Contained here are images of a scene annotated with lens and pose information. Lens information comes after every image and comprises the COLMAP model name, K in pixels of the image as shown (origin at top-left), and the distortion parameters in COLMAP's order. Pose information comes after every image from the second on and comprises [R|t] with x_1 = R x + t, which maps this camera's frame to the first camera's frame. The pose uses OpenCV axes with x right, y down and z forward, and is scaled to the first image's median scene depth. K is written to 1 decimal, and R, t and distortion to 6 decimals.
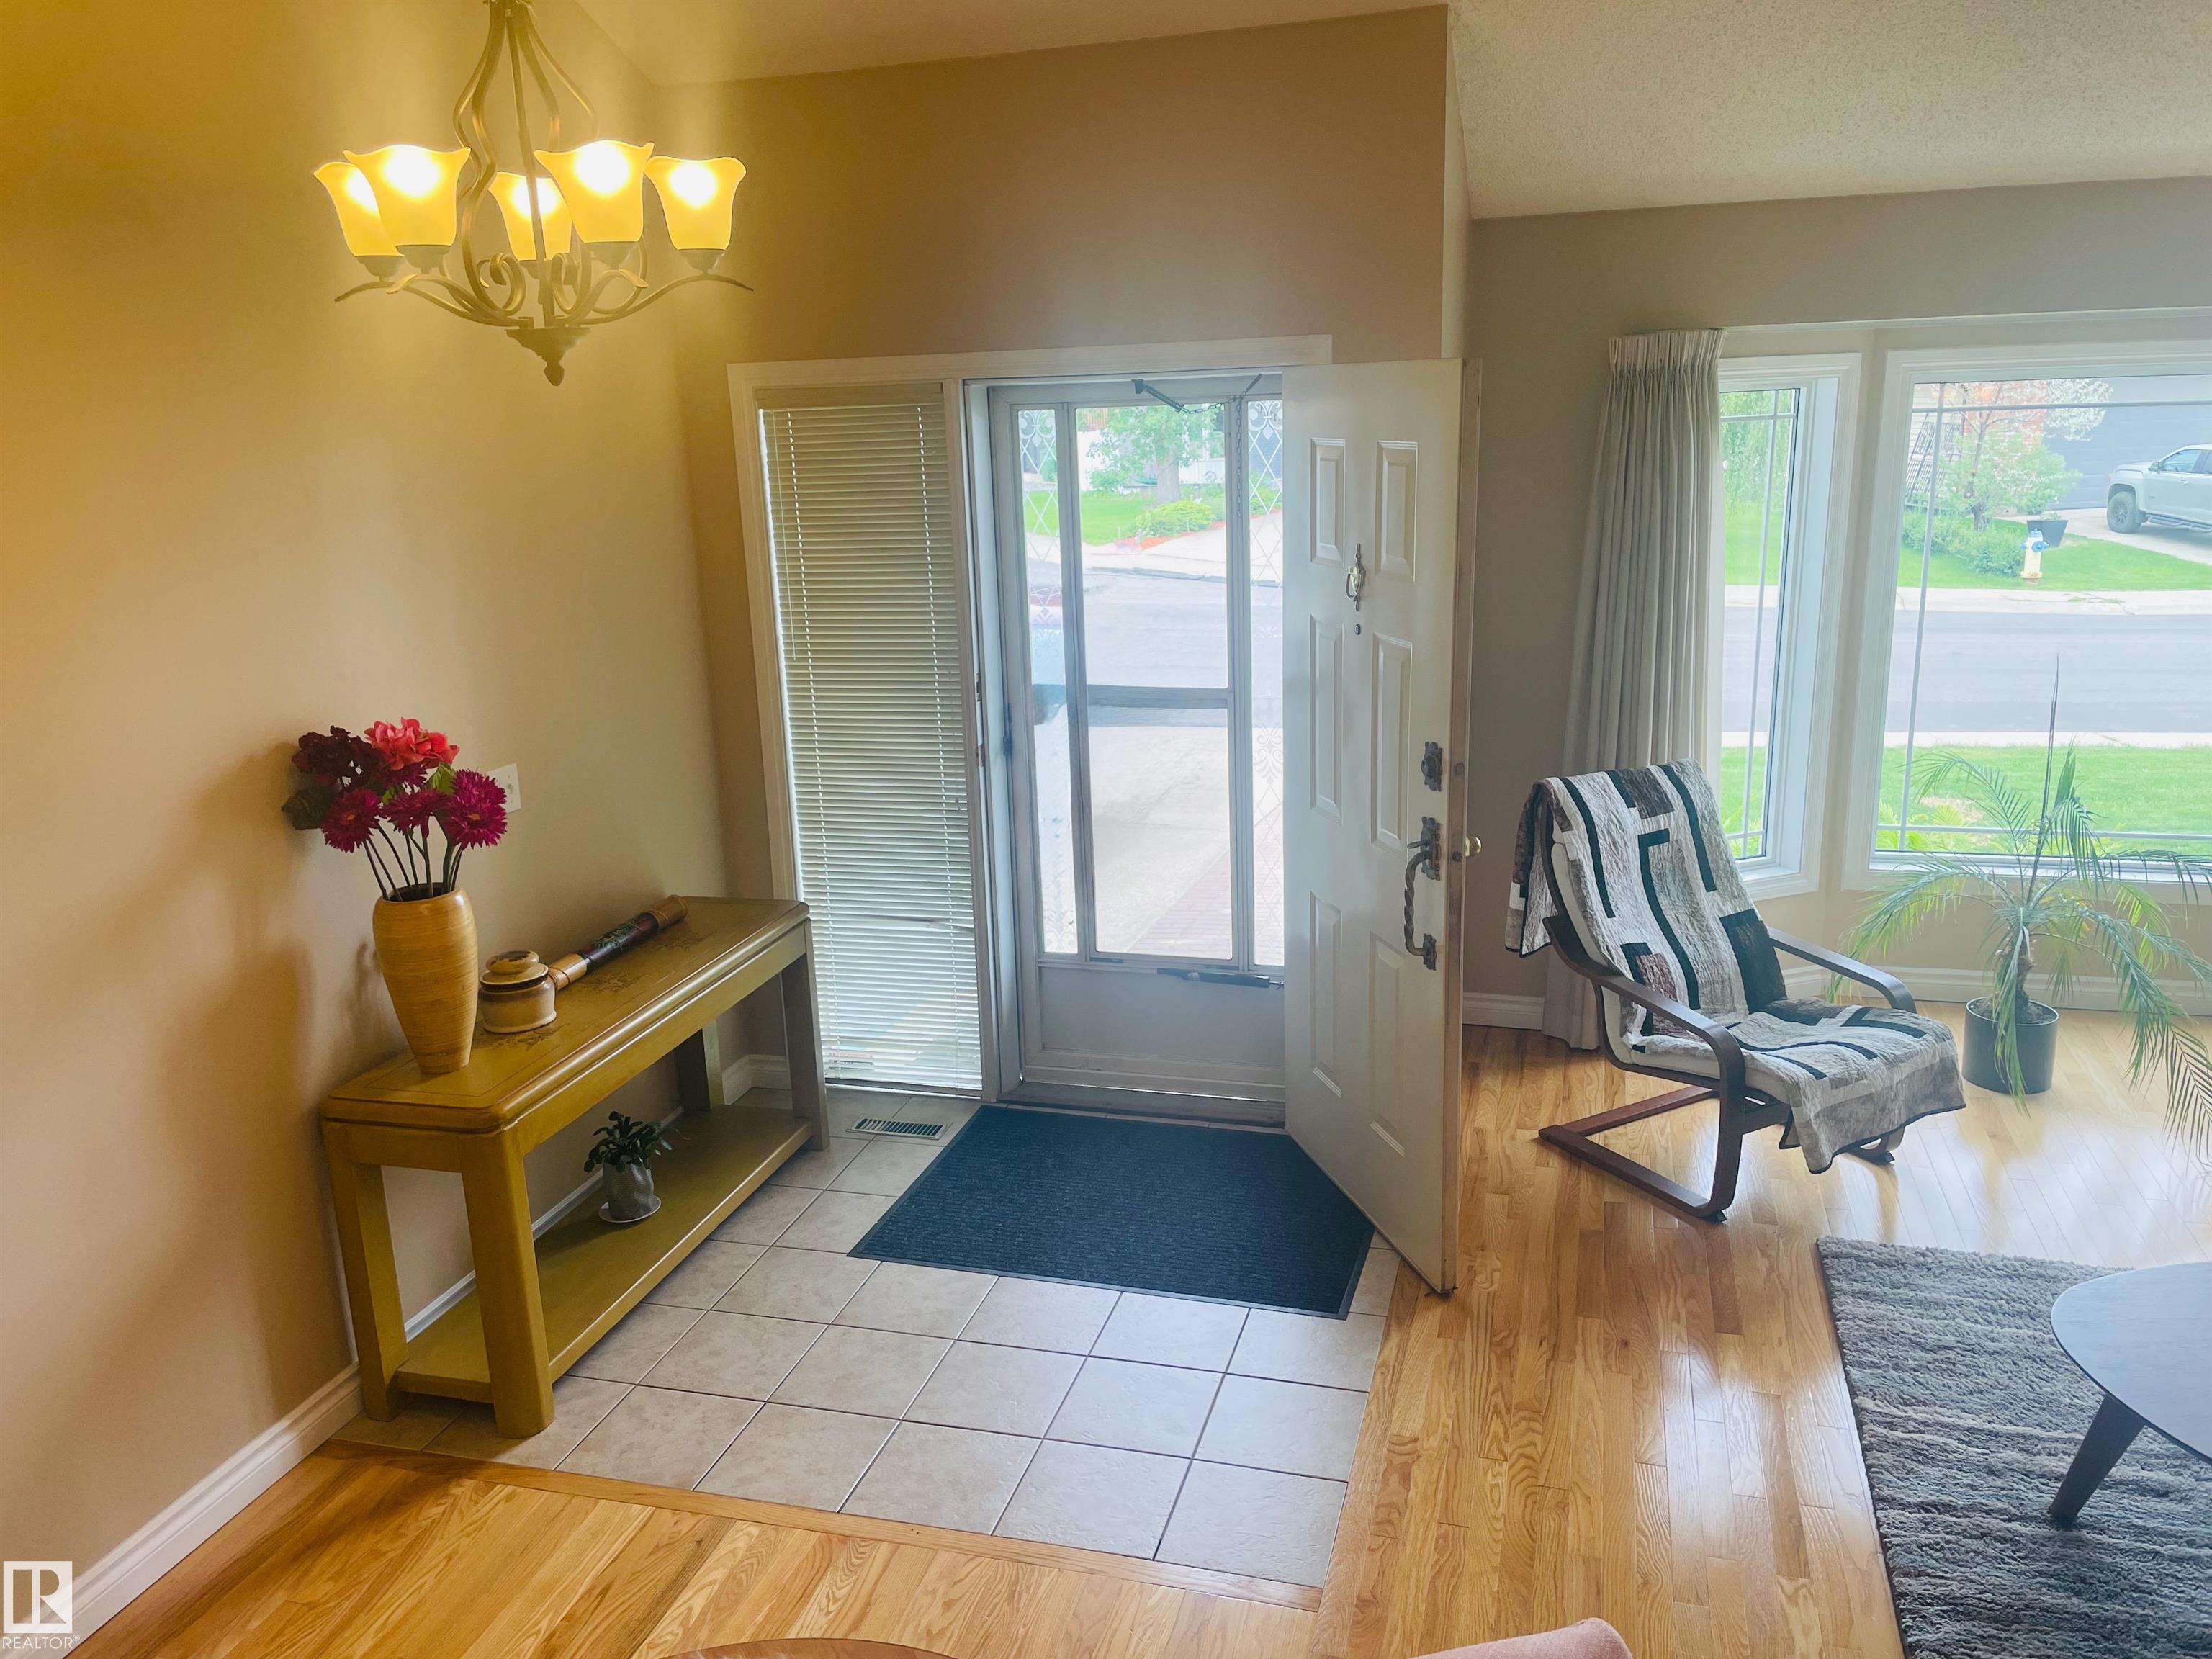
lens RADIAL K [[1712.1, 0, 1109.3], [0, 1712.1, 832.3], [0, 0, 1]] dist [0.058667, -0.063588]
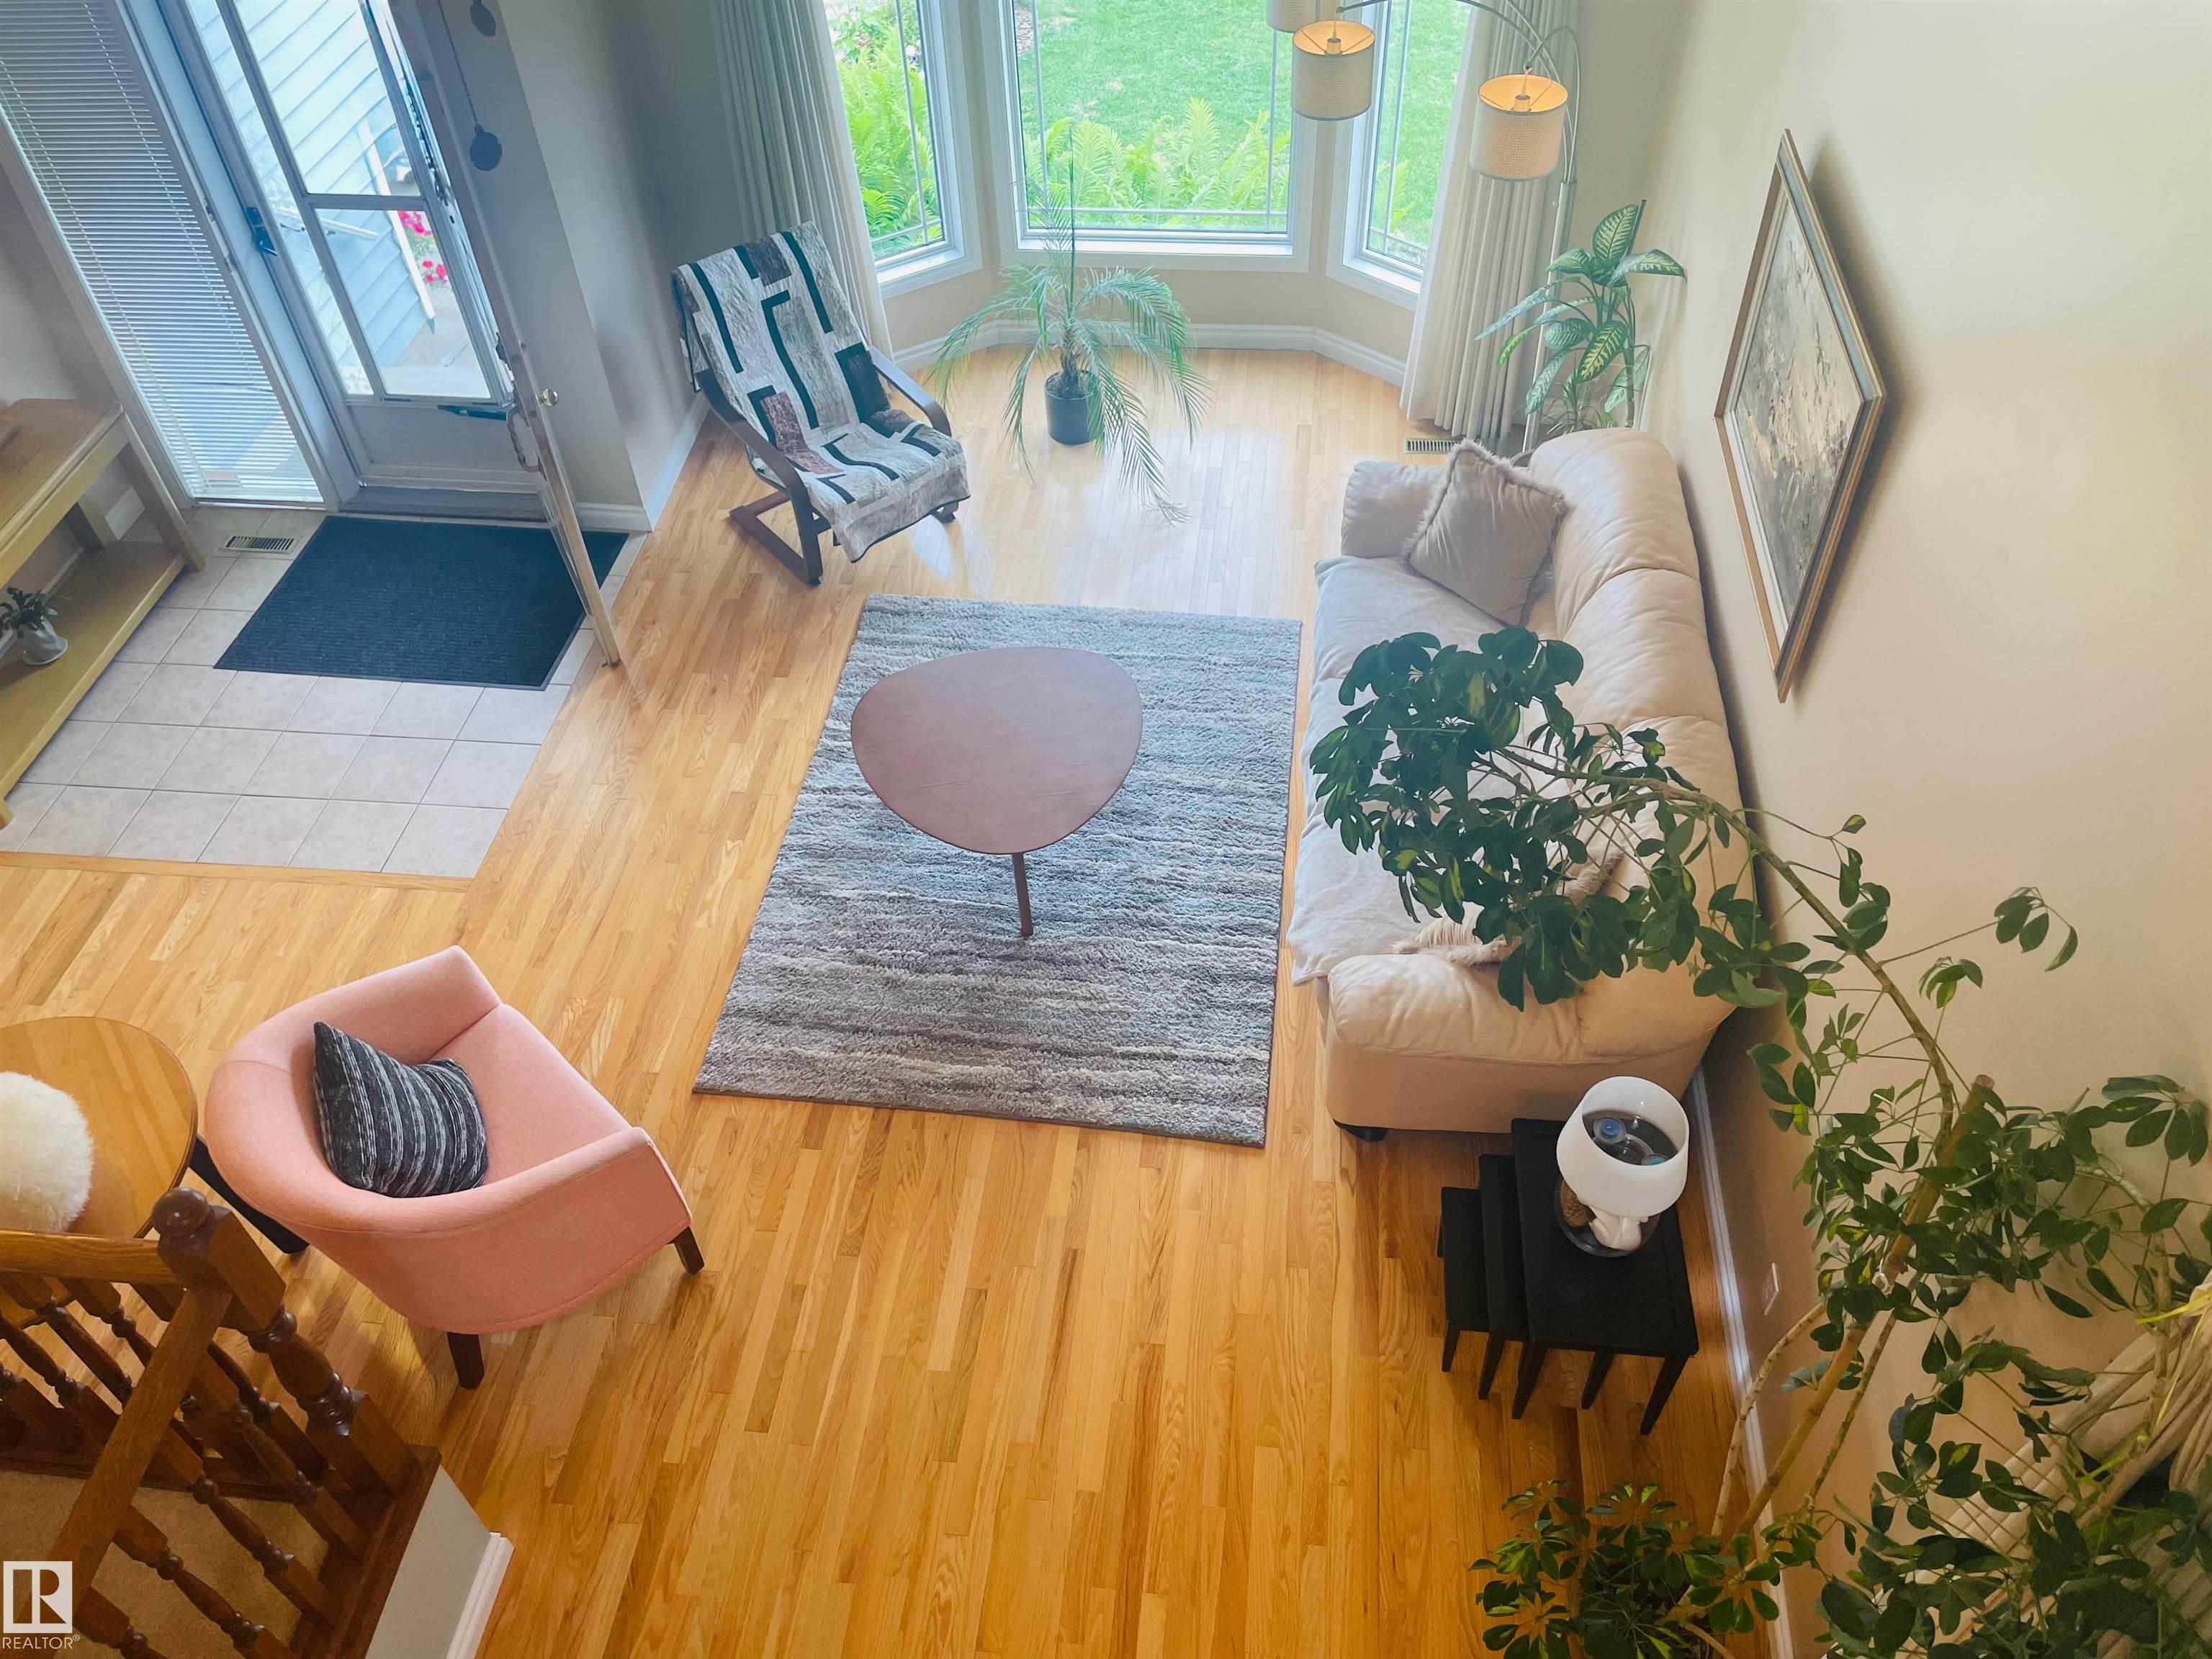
lens RADIAL K [[1712.1, 0, 1115.9], [0, 1712.1, 836.8], [0, 0, 1]] dist [0.058667, -0.063588]
pose [[0.984962, -0.119144, 0.125115, 0.387787], [0.037387, 0.854003, 0.518923, -0.353614], [-0.168676, -0.506442, 0.845615, -0.430369]]
